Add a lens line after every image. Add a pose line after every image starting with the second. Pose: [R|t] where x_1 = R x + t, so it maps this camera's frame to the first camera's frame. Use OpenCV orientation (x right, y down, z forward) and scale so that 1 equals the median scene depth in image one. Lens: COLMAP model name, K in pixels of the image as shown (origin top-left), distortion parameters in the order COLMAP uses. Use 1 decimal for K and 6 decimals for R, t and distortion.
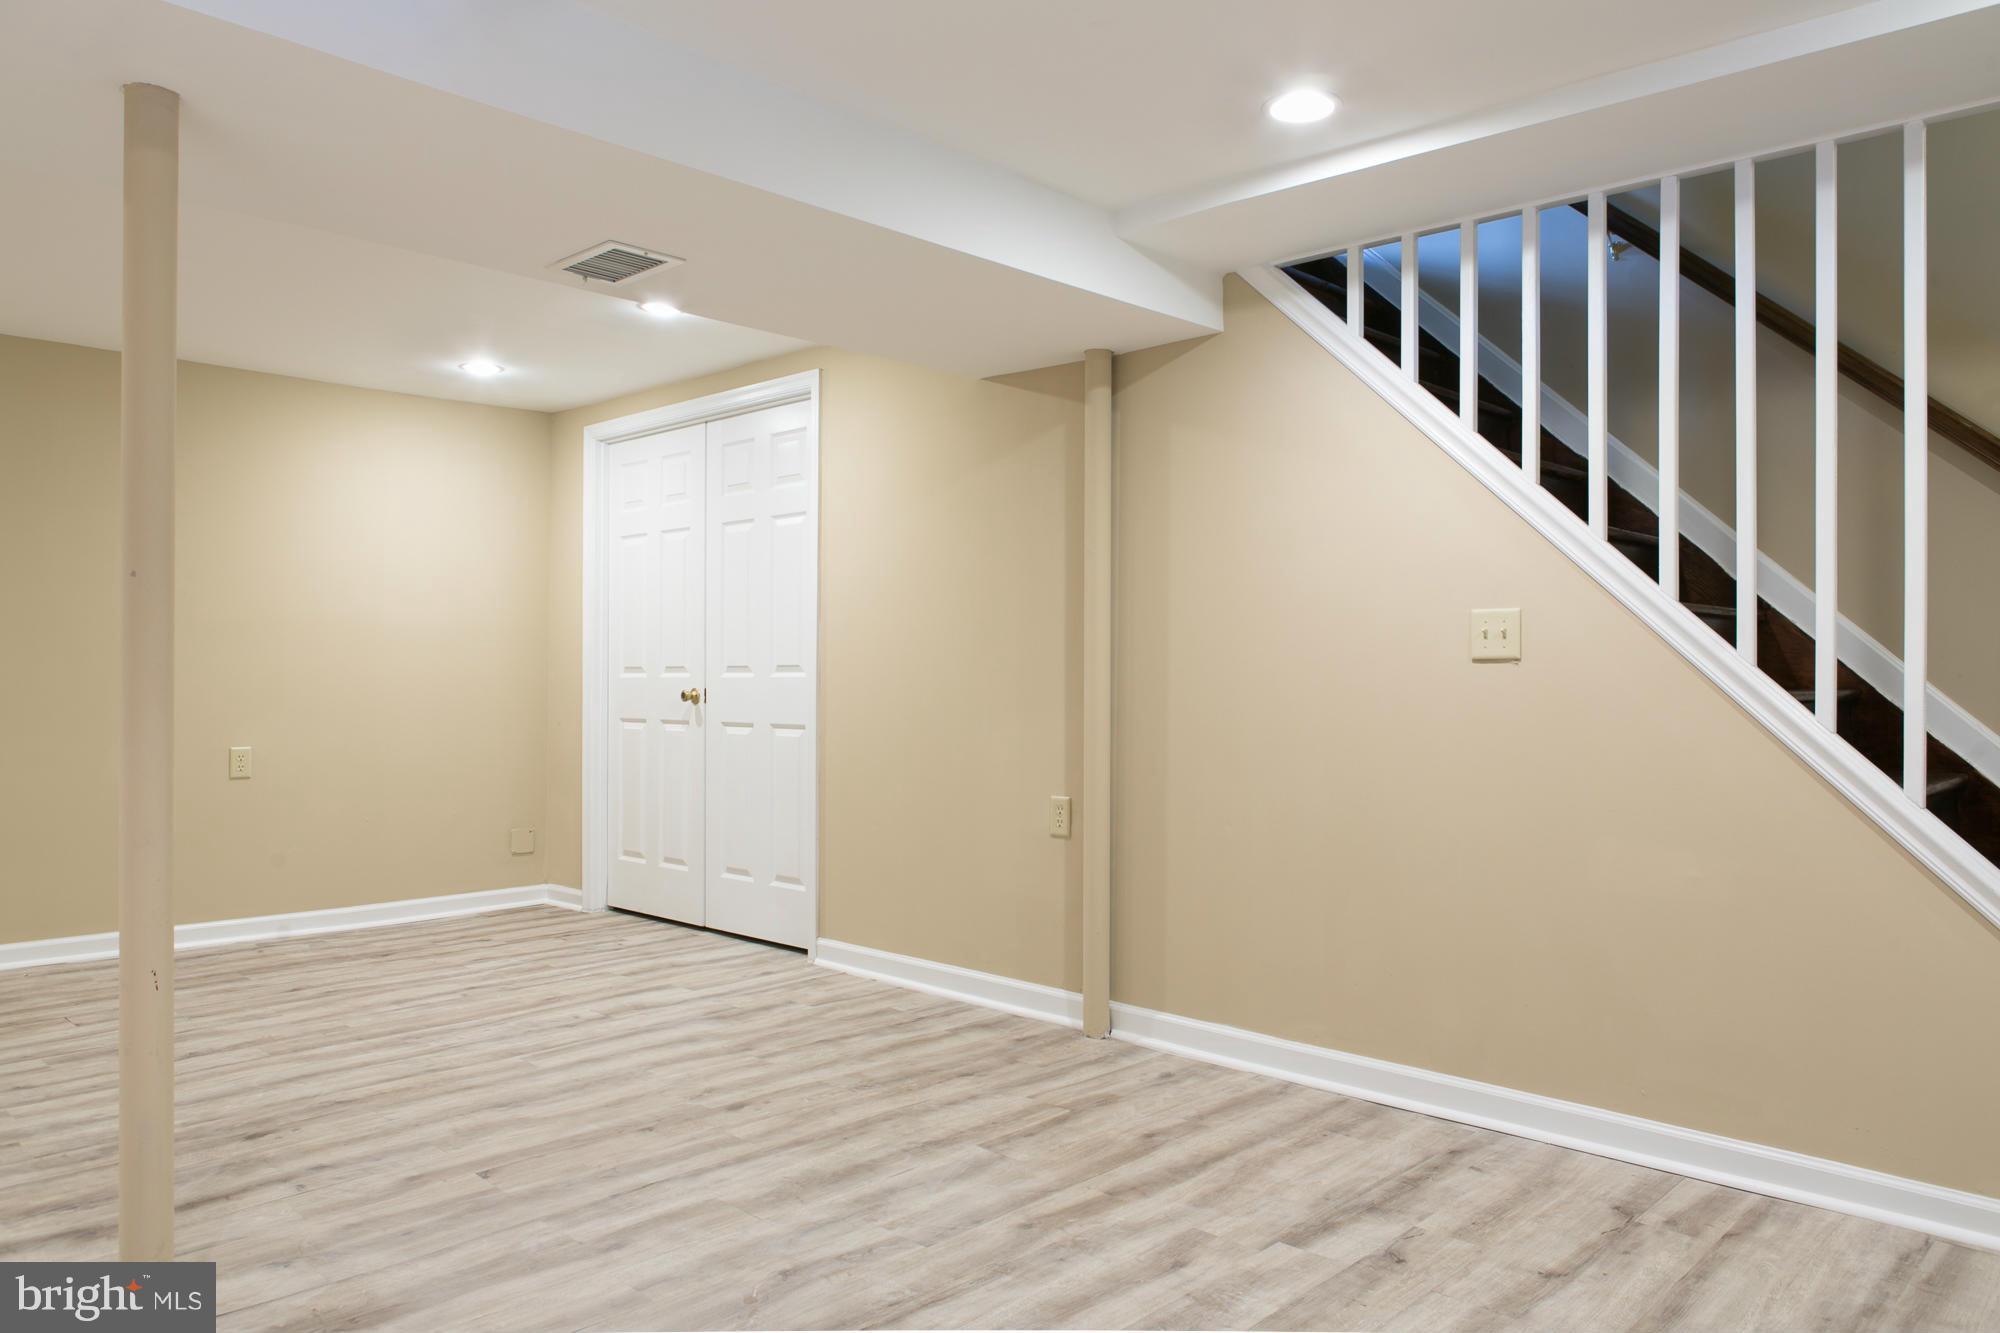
lens RADIAL K [[1397.3, 0, 1046.3], [0, 1397.3, 671.3], [0, 0, 1]] dist [-0.039304, 0.032085]
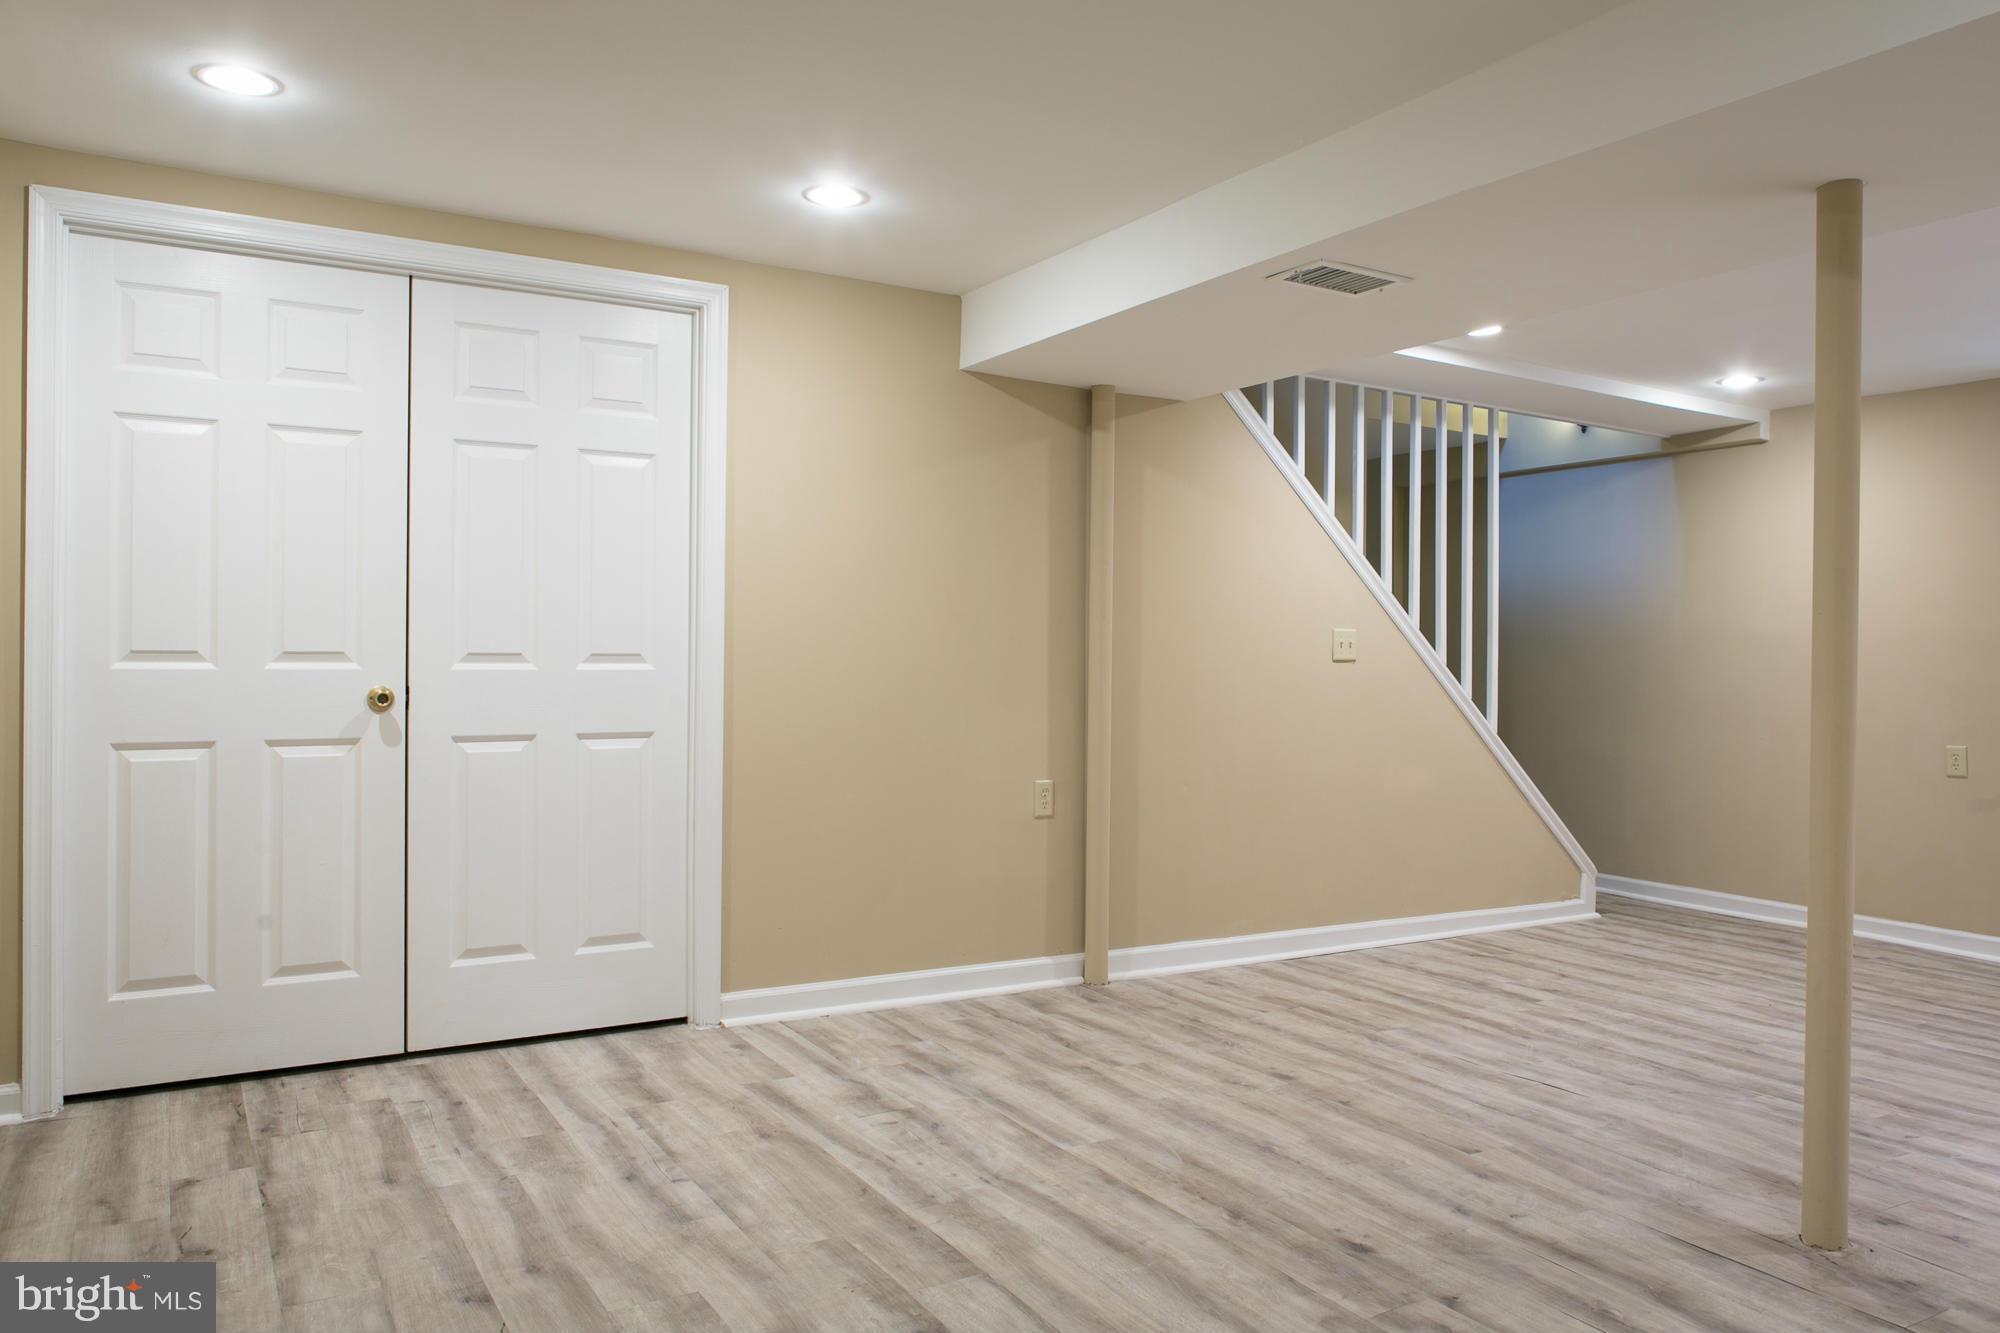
lens RADIAL K [[1397.3, 0, 1046.3], [0, 1397.3, 671.3], [0, 0, 1]] dist [-0.039304, 0.032085]
pose [[0.264551, -0.007724, 0.964341, -1.253413], [-0.012201, 0.999861, 0.011356, -0.009281], [-0.964295, -0.014770, 0.264420, 0.861448]]
